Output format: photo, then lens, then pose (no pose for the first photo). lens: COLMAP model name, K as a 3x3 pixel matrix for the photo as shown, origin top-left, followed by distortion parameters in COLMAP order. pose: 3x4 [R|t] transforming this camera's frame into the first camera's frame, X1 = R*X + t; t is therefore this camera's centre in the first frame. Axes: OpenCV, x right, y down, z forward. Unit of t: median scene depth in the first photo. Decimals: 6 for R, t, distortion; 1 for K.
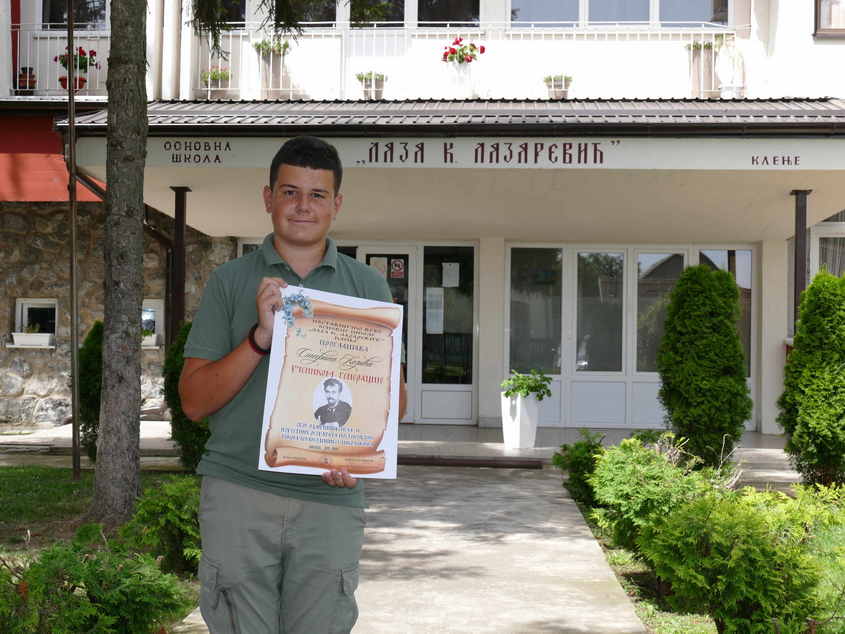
lens RADIAL K [[1358.4, 0, 424.1], [0, 1358.4, 305.4], [0, 0, 1]] dist [-0.006761, 0.036457]
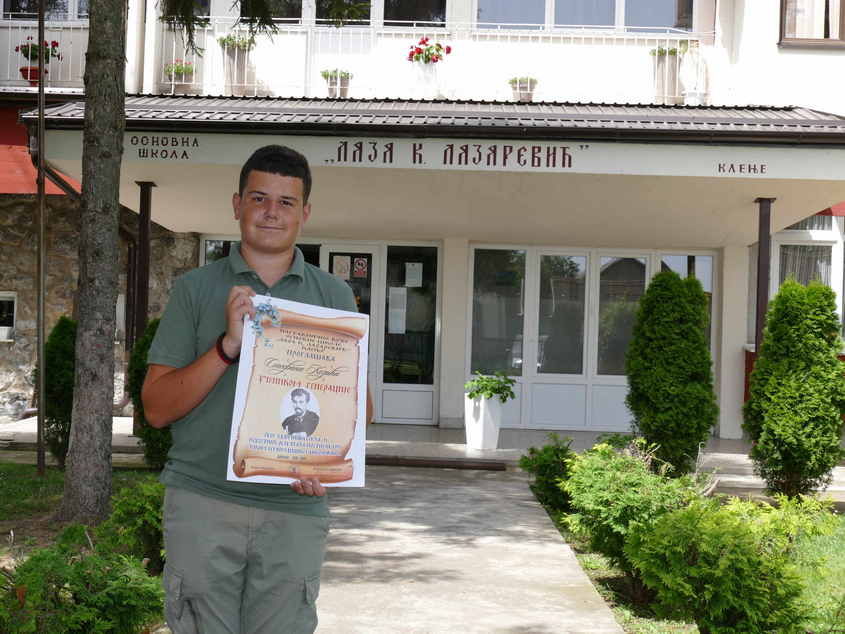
lens RADIAL K [[1358.1, 0, 422.5], [0, 1358.1, 317.0], [0, 0, 1]] dist [-0.011107, 0.042093]
pose [[0.999186, 0.017271, 0.036459, -0.012869], [-0.017663, 0.999789, 0.010447, -0.002665], [-0.036270, -0.011083, 0.999281, 0.000043]]
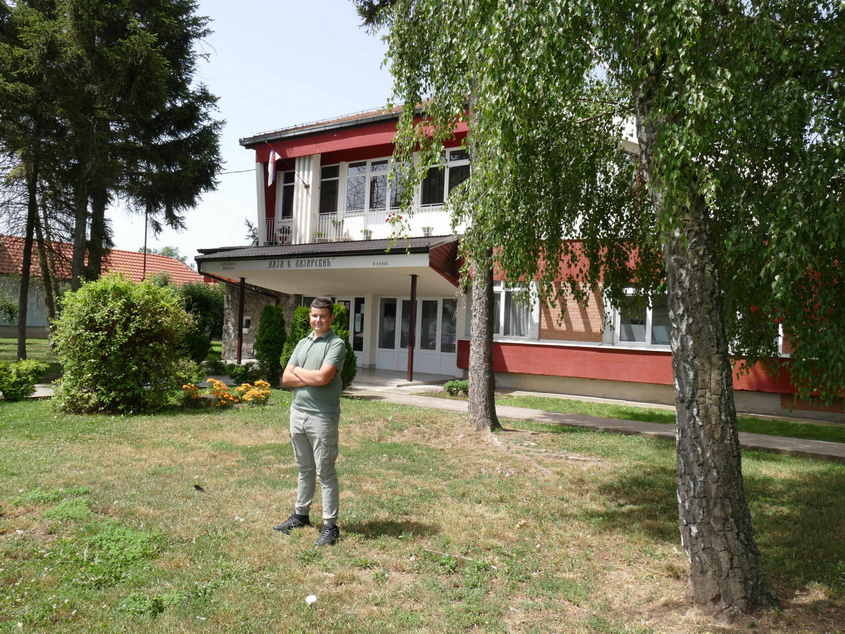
lens RADIAL K [[682.1, 0, 421.8], [0, 682.1, 313.6], [0, 0, 1]] dist [-0.025340, 0.012277]
pose [[0.871672, 0.009283, -0.490002, 0.946980], [-0.018756, 0.999720, -0.014426, 0.003996], [0.489731, 0.021766, 0.871602, -0.081551]]
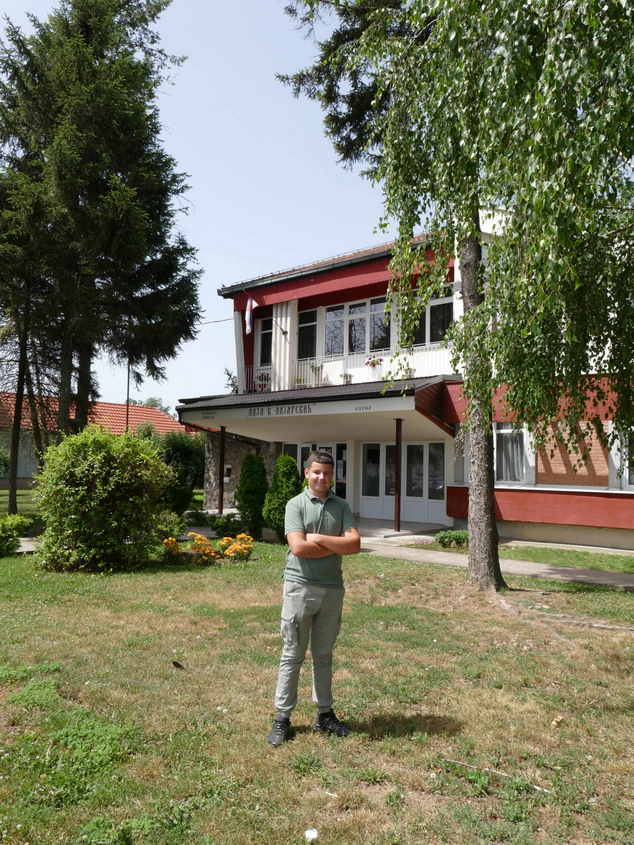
lens RADIAL K [[682.1, 0, 317.0], [0, 682.1, 422.5], [0, 0, 1]] dist [-0.025340, 0.012277]
pose [[0.805967, -0.039576, -0.590636, 0.918399], [0.001408, 0.997888, -0.064944, -0.000028], [0.591959, 0.051511, 0.804321, -0.051456]]
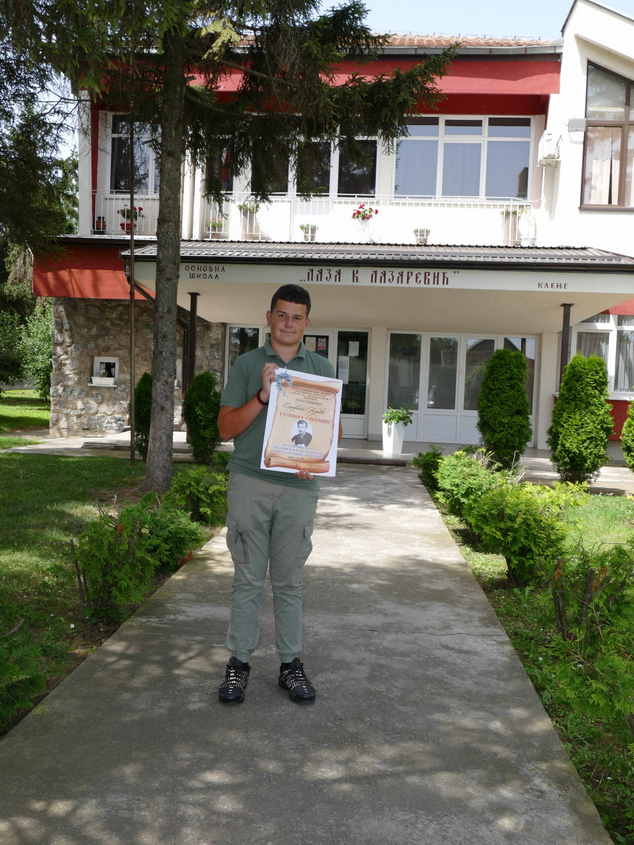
lens RADIAL K [[827.8, 0, 316.2], [0, 827.8, 416.3], [0, 0, 1]] dist [-0.003637, 0.005230]
pose [[0.999459, 0.026638, -0.019311, -0.005795], [-0.025352, 0.997626, 0.064035, -0.004905], [0.020971, -0.063511, 0.997761, -0.024018]]
